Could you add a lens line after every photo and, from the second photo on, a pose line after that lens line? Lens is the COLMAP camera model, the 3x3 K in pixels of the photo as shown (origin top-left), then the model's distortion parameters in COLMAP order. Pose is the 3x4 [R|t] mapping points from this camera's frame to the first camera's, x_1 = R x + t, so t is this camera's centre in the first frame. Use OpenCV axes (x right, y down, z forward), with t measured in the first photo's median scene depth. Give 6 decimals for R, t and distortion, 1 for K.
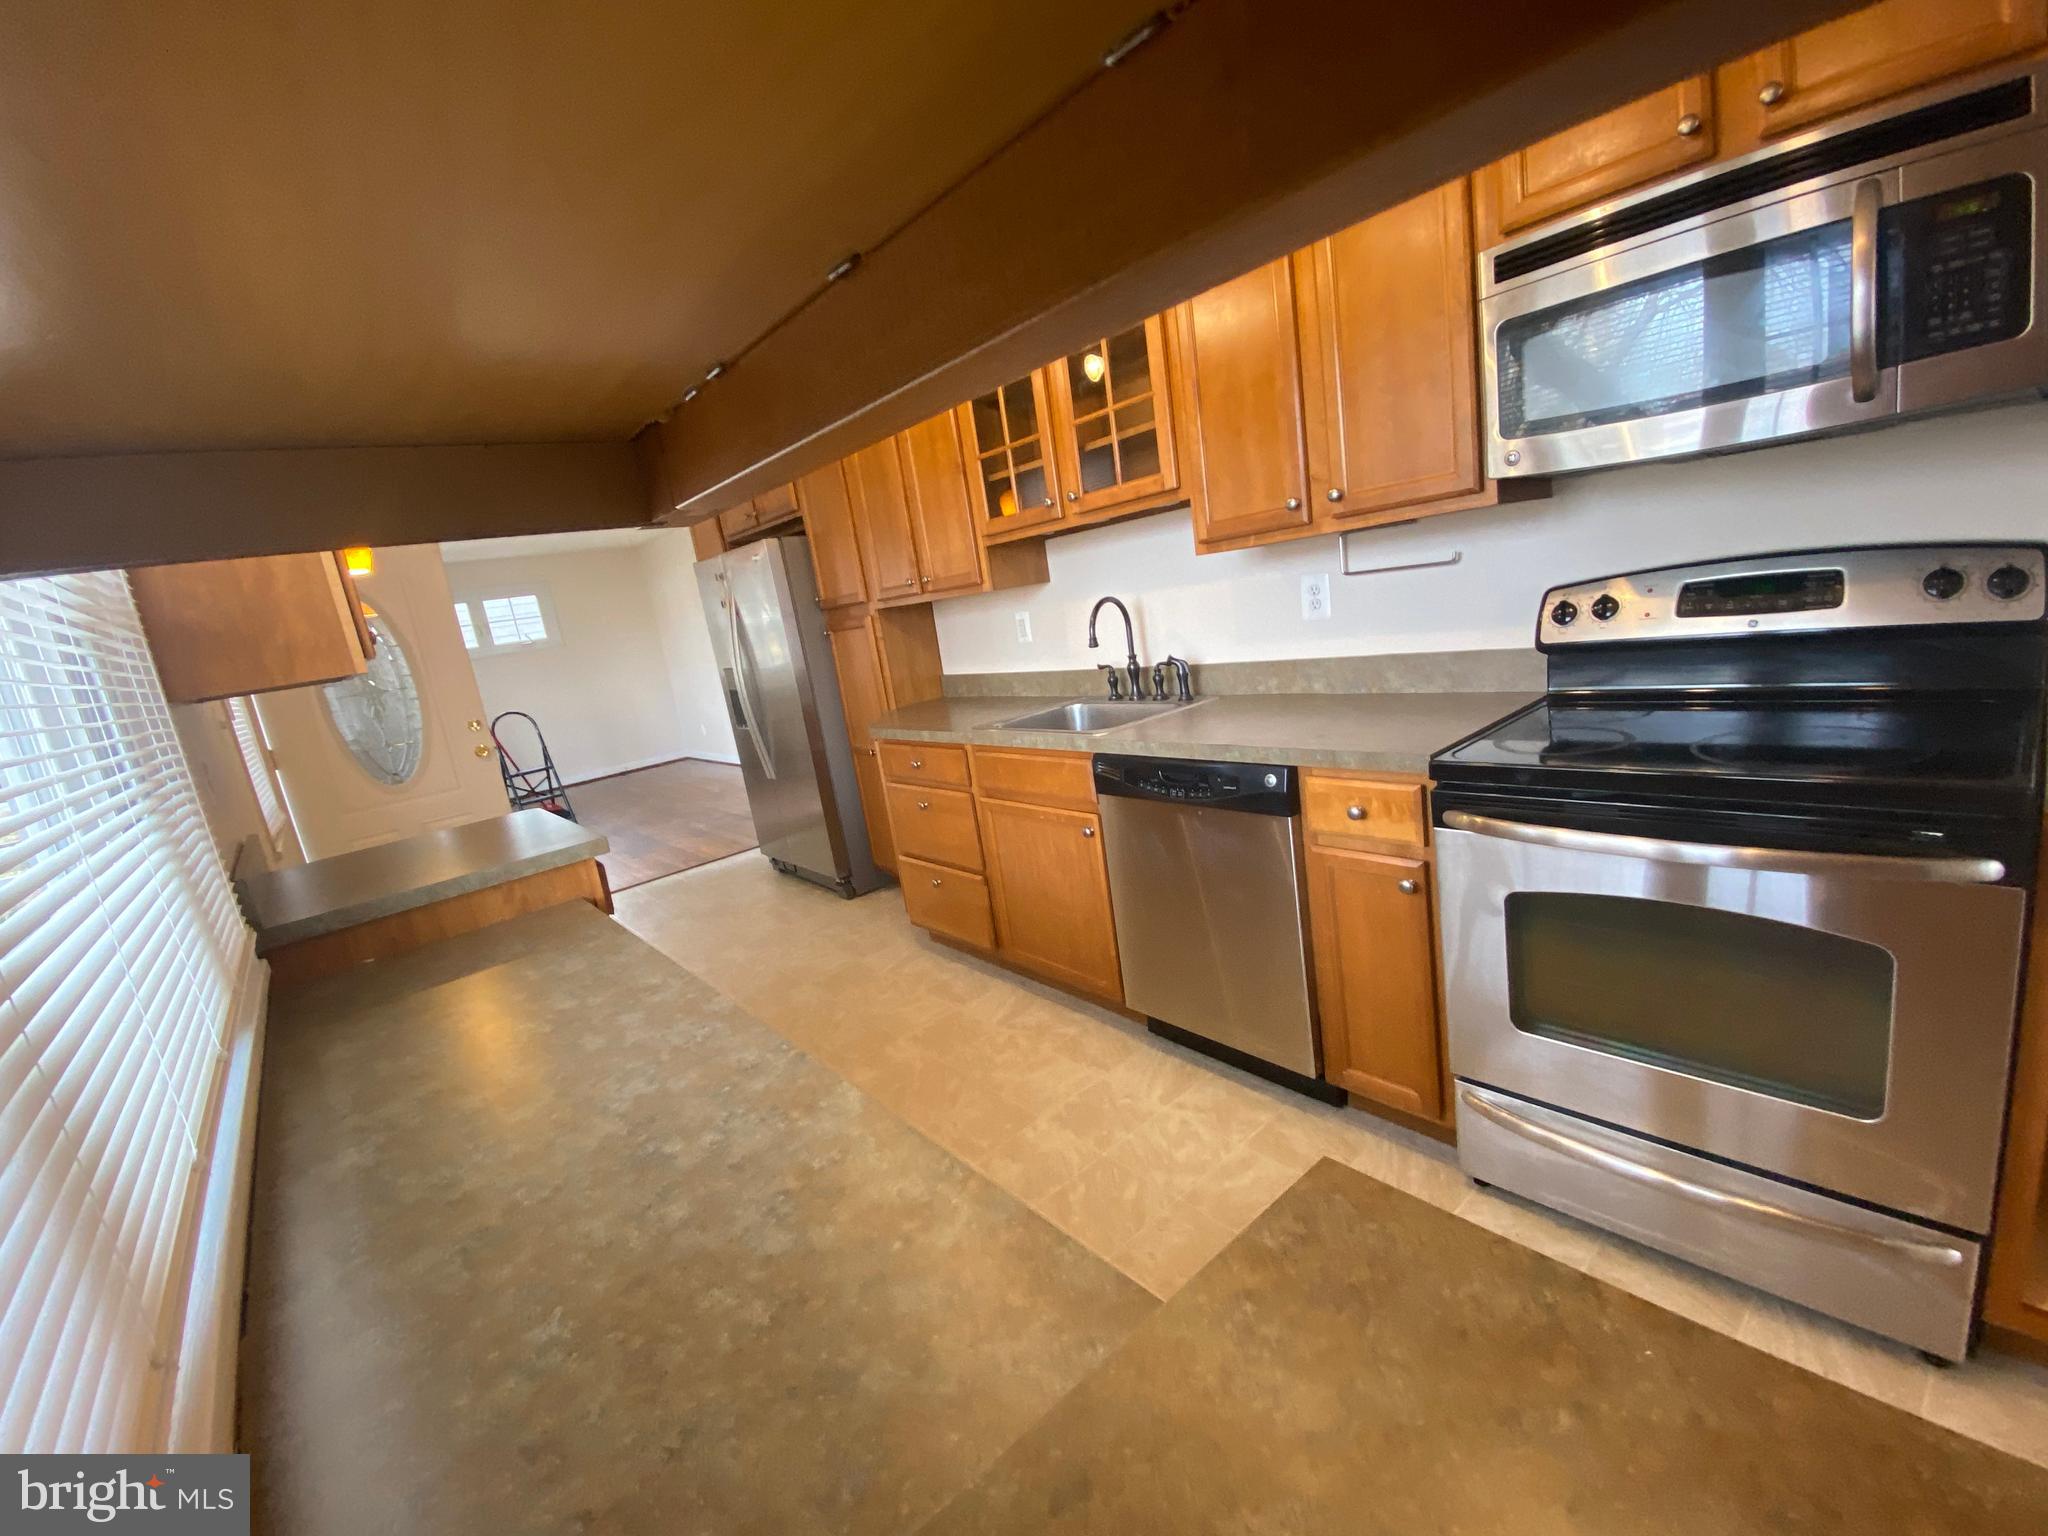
lens RADIAL K [[853.5, 0, 1018.2], [0, 853.5, 772.2], [0, 0, 1]] dist [0.040797, -0.029964]
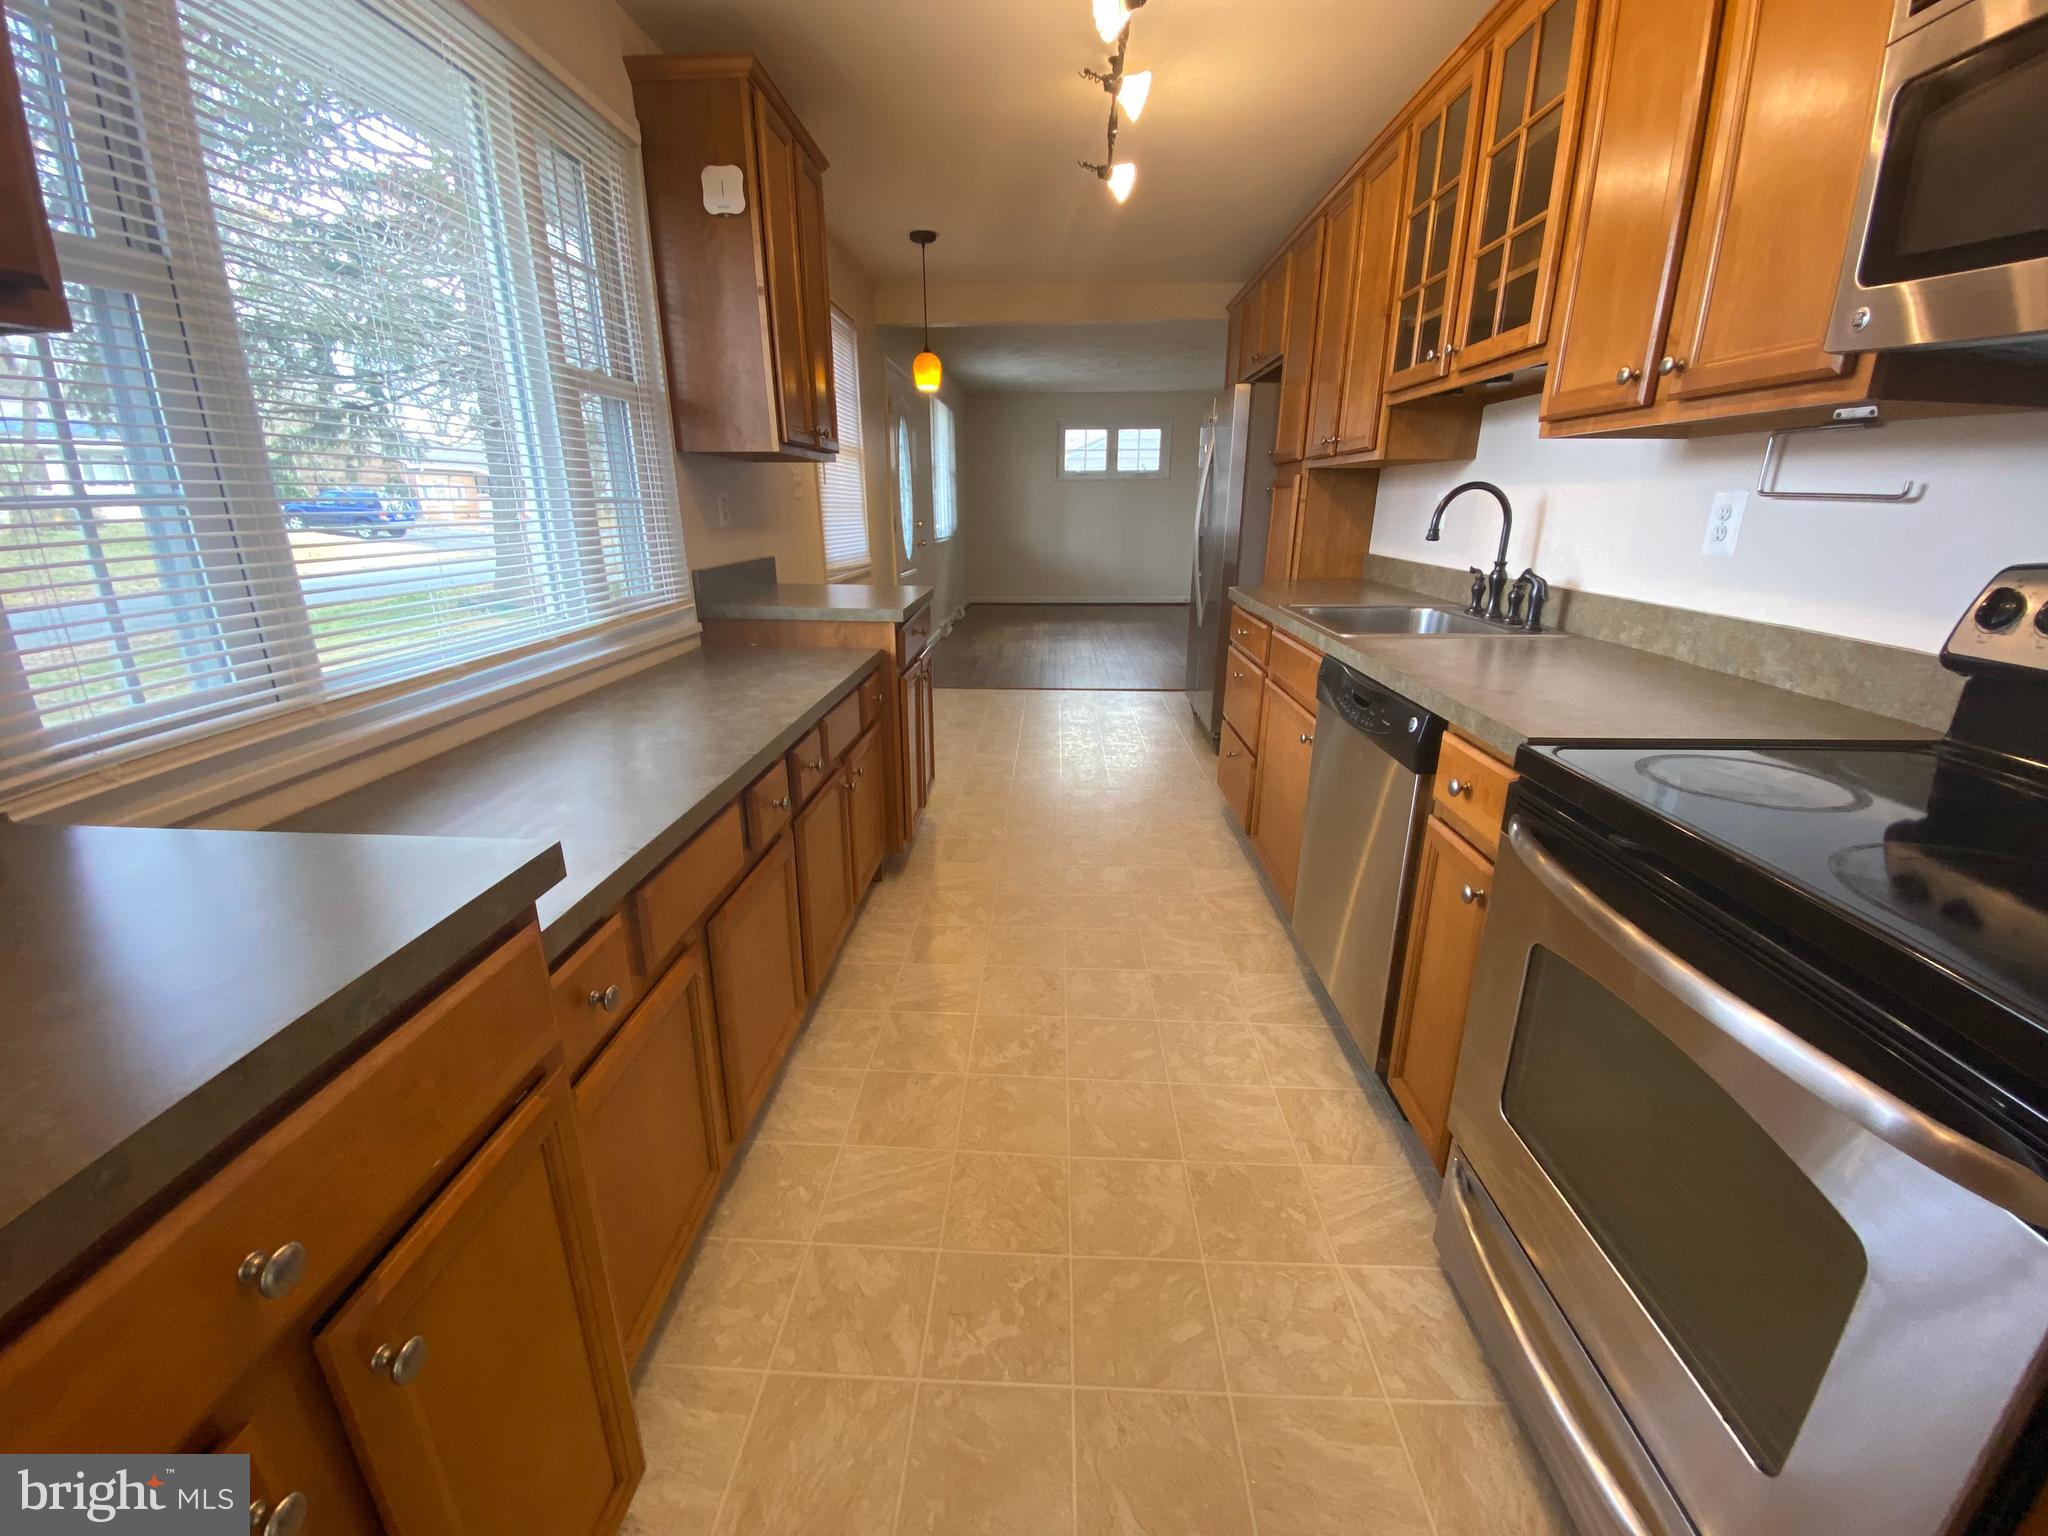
lens RADIAL K [[832.2, 0, 1013.8], [0, 832.2, 776.2], [0, 0, 1]] dist [-0.000018, -0.010175]
pose [[0.724527, 0.353675, -0.591586, 0.427201], [-0.245749, 0.934455, 0.257683, -0.047094], [0.643947, -0.041316, 0.763954, 0.120290]]
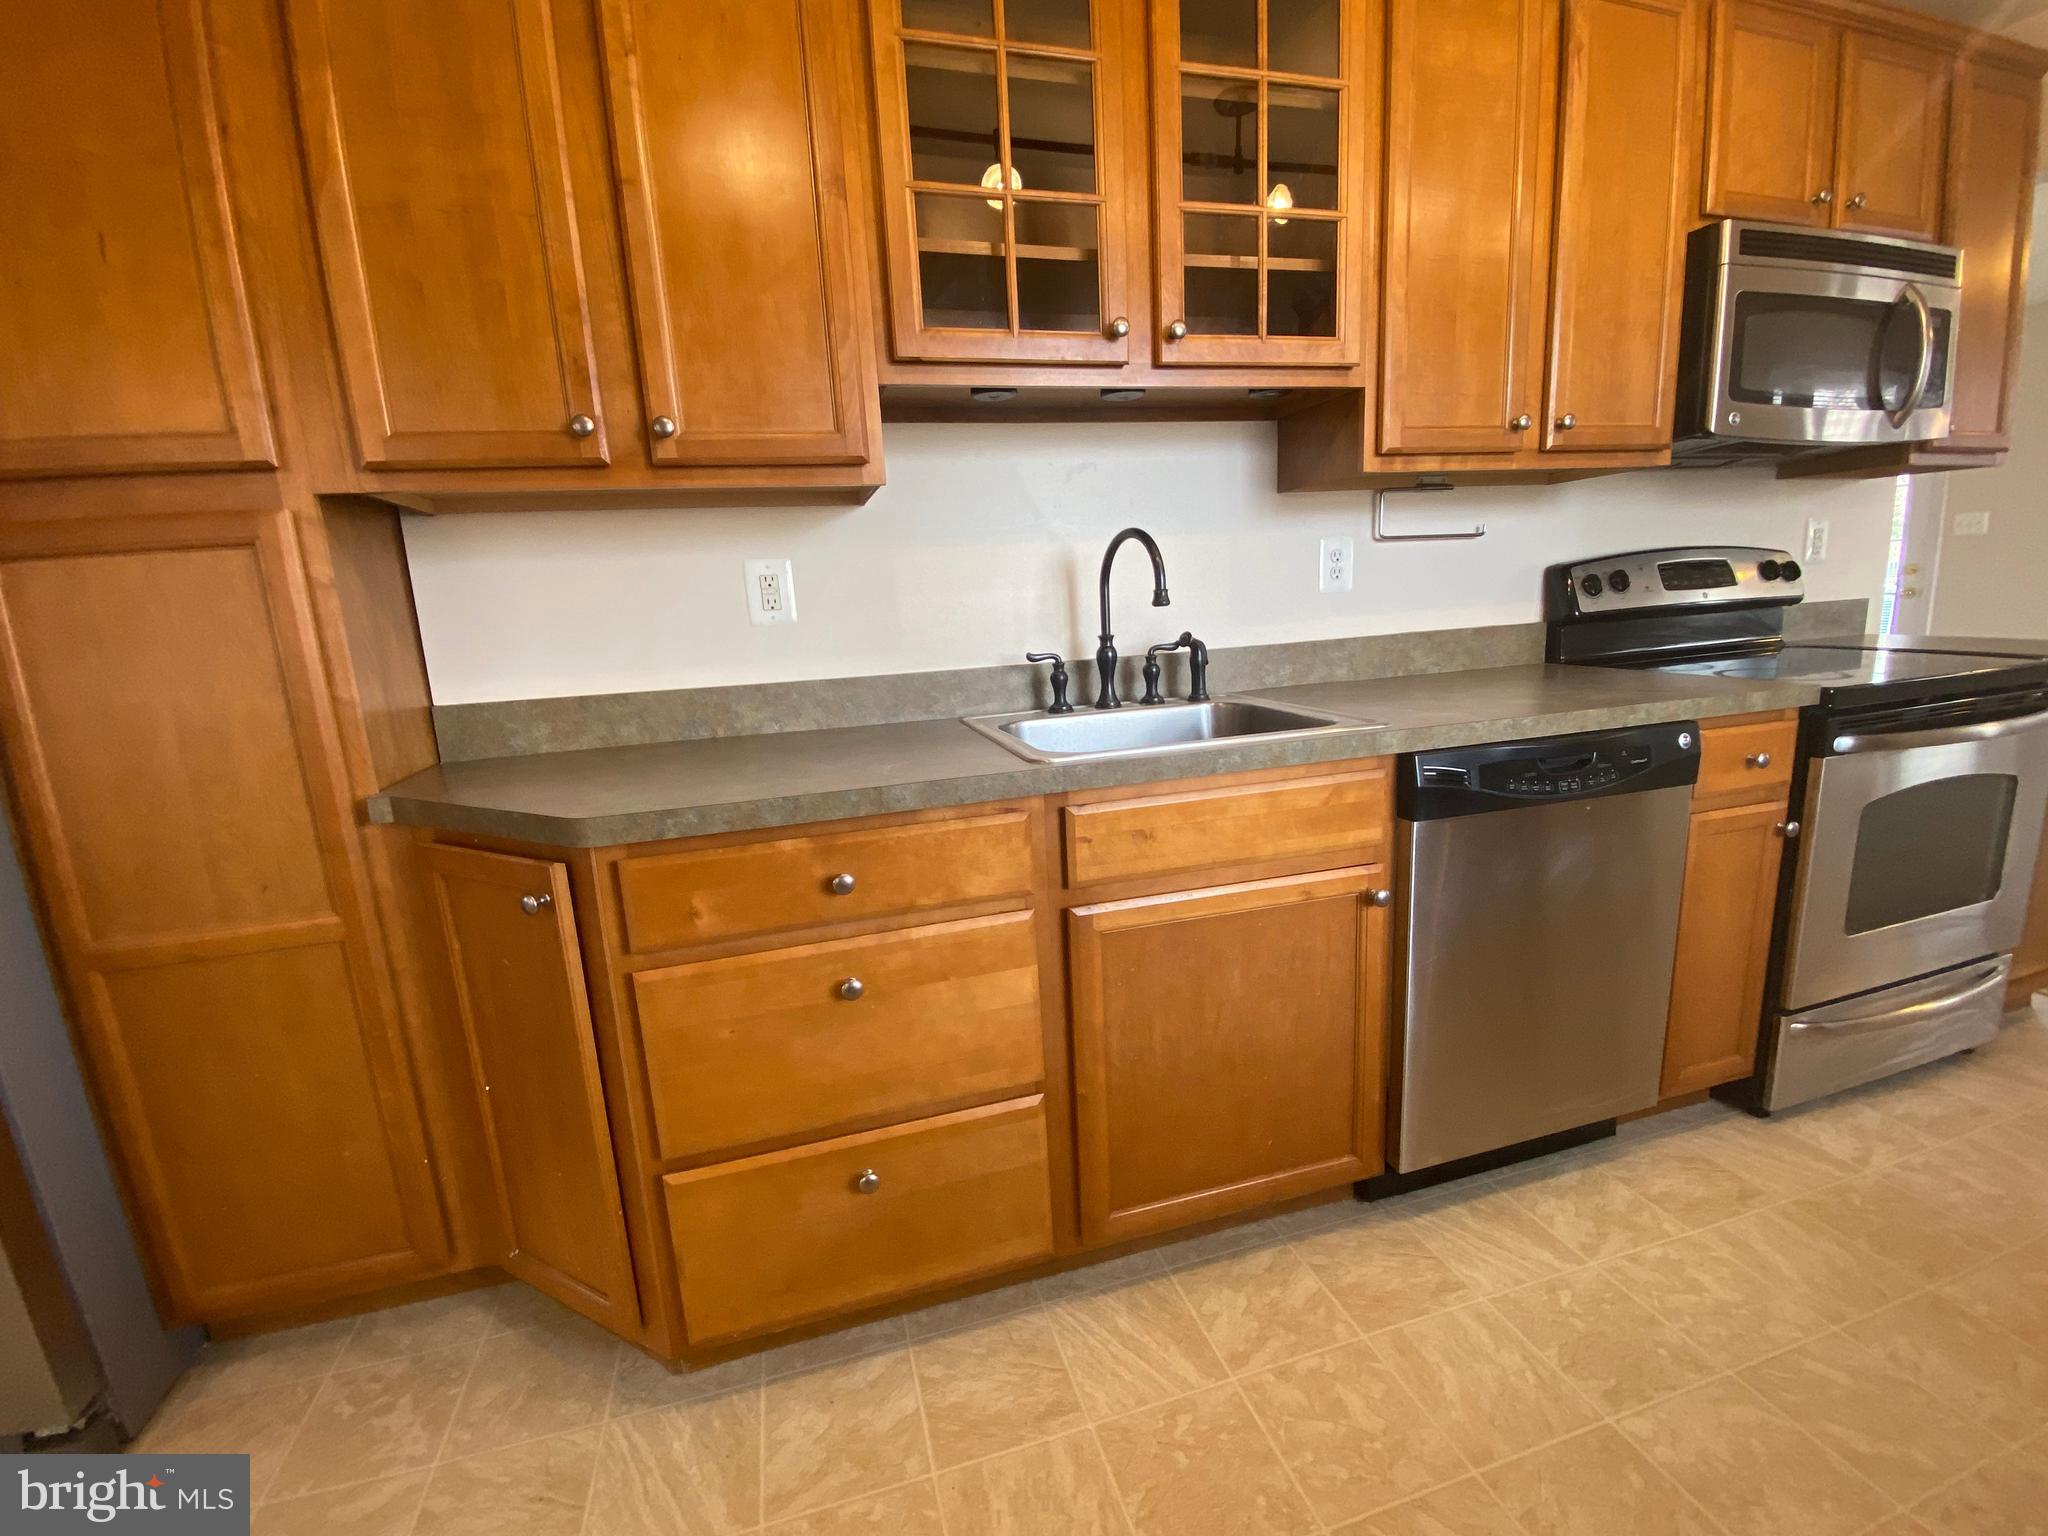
lens RADIAL K [[853.5, 0, 1018.2], [0, 853.5, 772.2], [0, 0, 1]] dist [0.040797, -0.029964]
pose [[0.408485, -0.055773, 0.911060, -0.588205], [0.180814, 0.983296, -0.020875, -0.048335], [-0.894677, 0.173259, 0.411746, 1.039110]]
